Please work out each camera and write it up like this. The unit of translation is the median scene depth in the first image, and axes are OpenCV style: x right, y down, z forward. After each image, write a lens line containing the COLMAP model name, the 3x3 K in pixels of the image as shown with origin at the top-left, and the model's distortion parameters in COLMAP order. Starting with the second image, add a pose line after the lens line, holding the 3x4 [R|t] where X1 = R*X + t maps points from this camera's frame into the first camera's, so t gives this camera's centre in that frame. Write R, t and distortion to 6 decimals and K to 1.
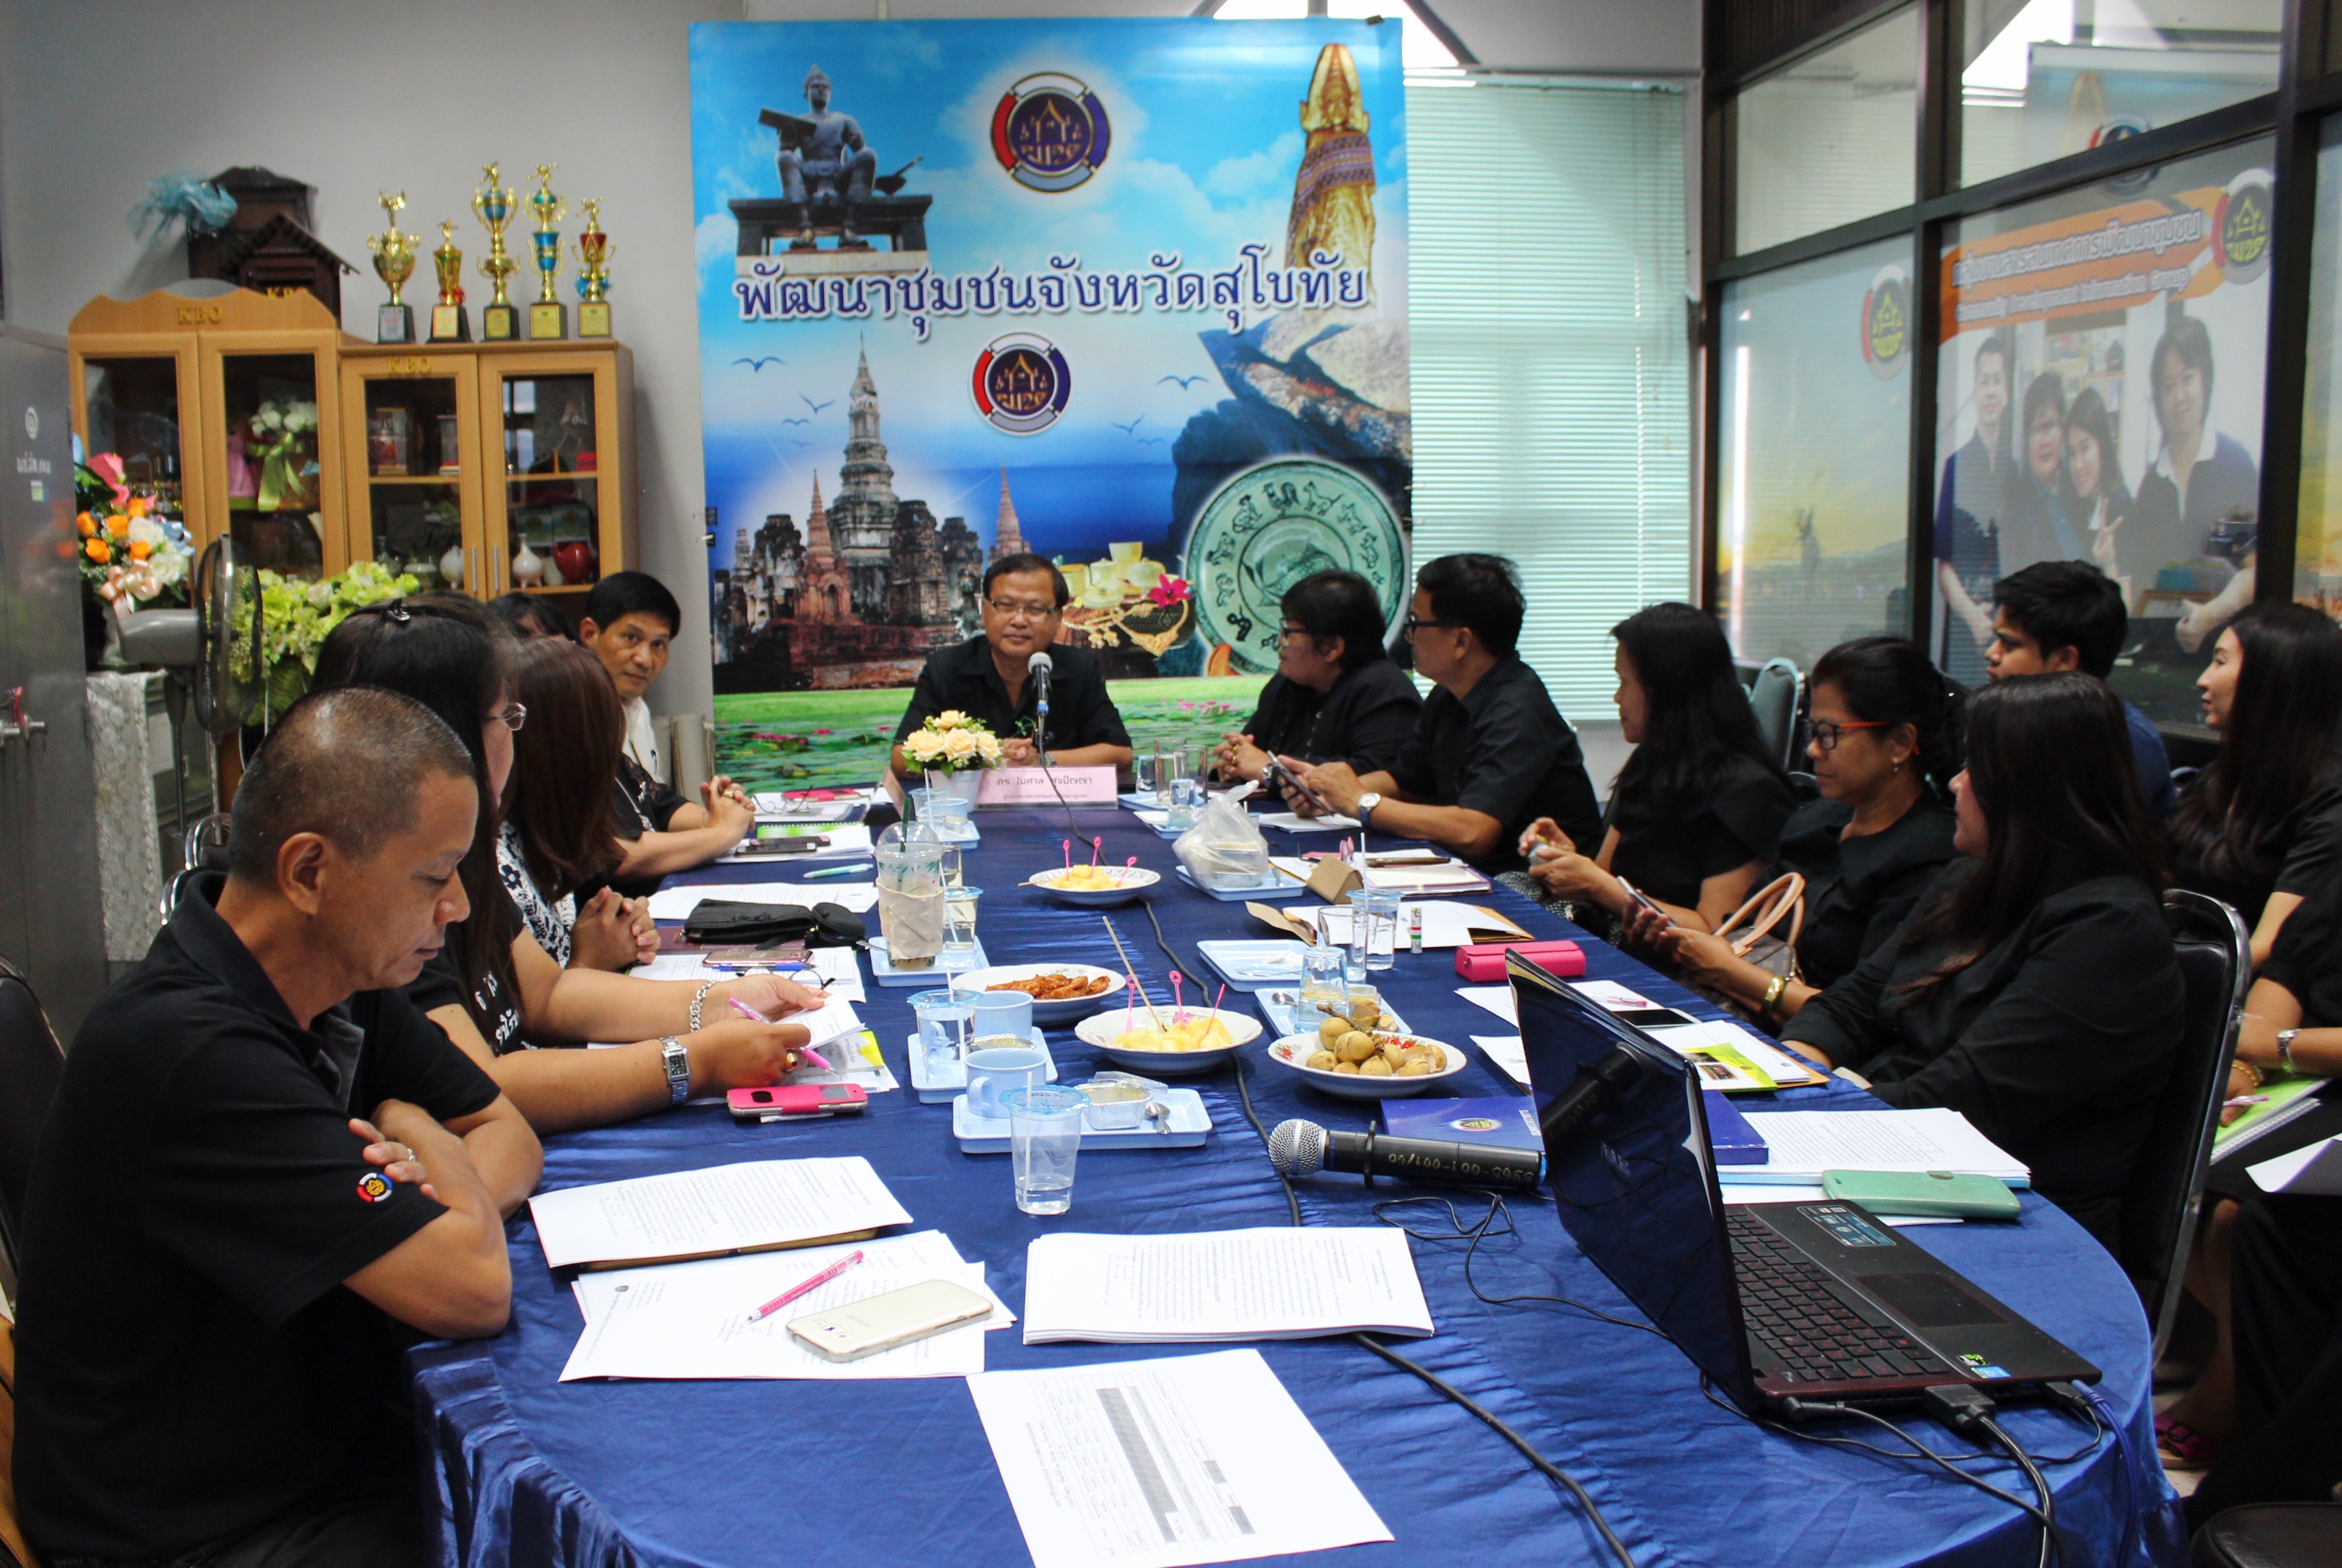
lens RADIAL K [[2155.5, 0, 1073.8], [0, 2155.5, 796.3], [0, 0, 1]] dist [-0.085517, 0.000000]
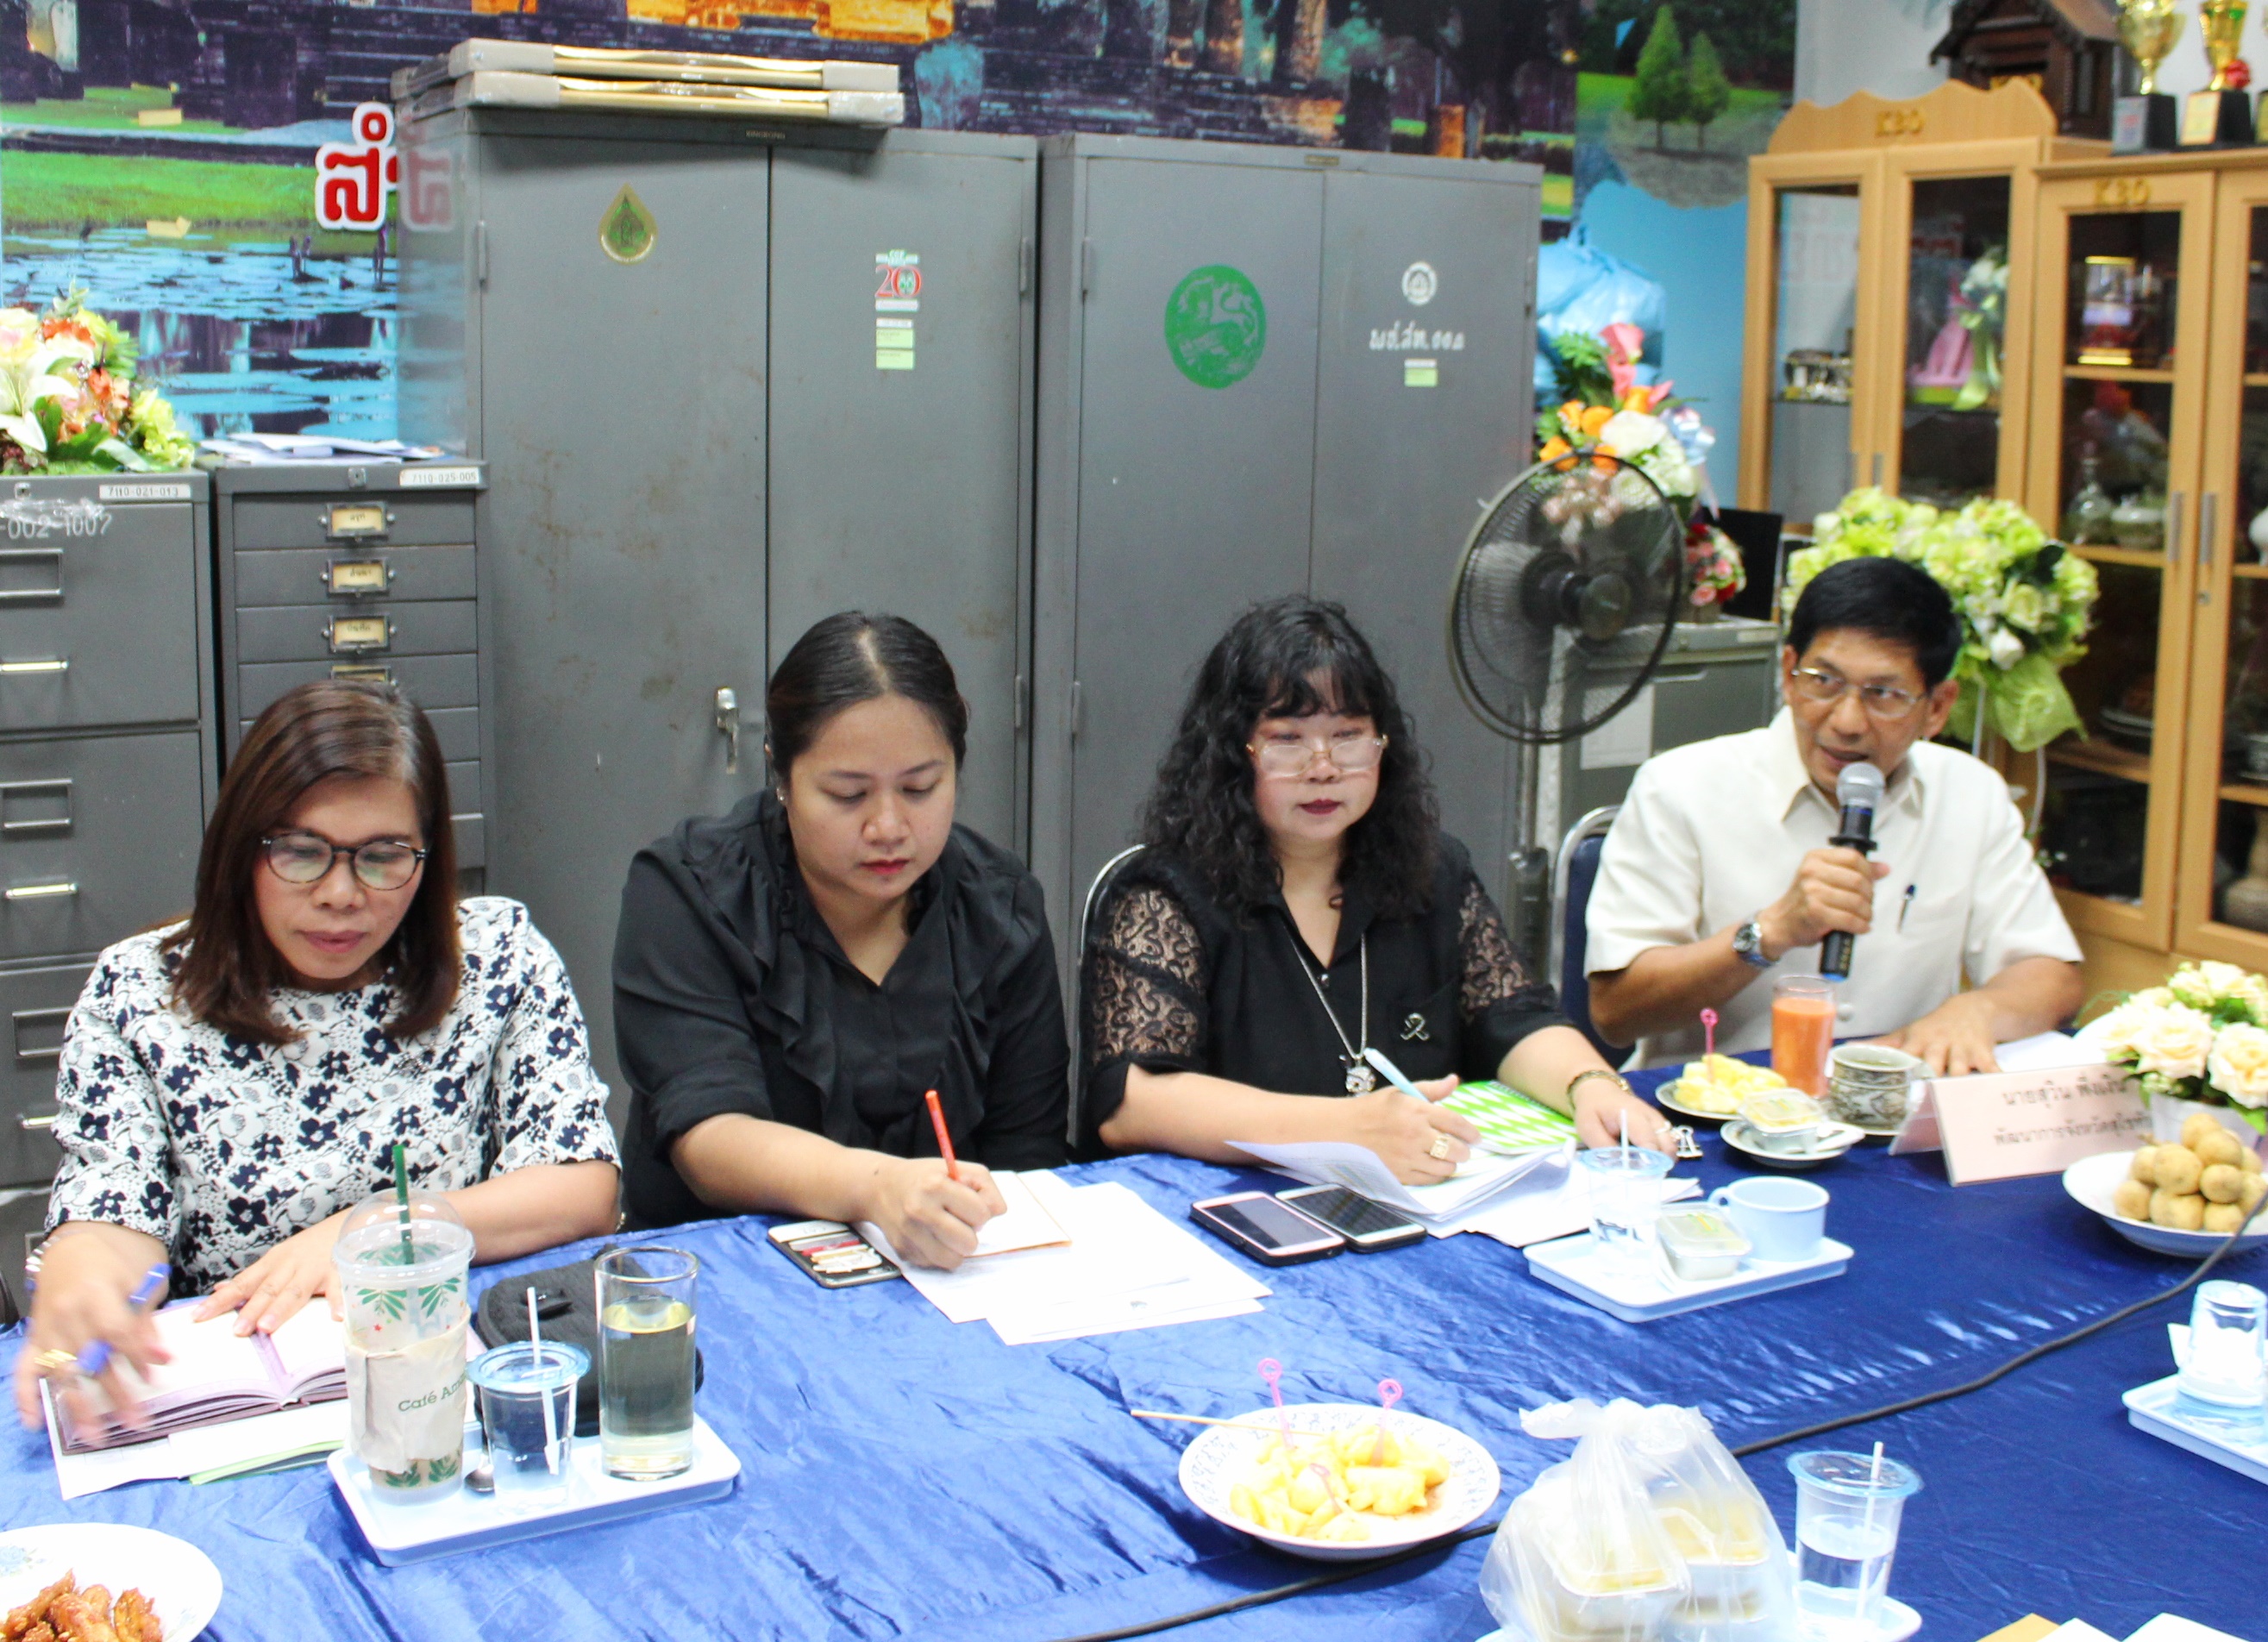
lens RADIAL K [[2507.2, 0, 1141.0], [0, 2507.2, 677.4], [0, 0, 1]] dist [-0.128974, 0.000000]
pose [[0.401592, 0.145777, -0.904142, 0.229302], [-0.139699, 0.985448, 0.096836, -0.088057], [0.905101, 0.087419, 0.416112, 0.438065]]
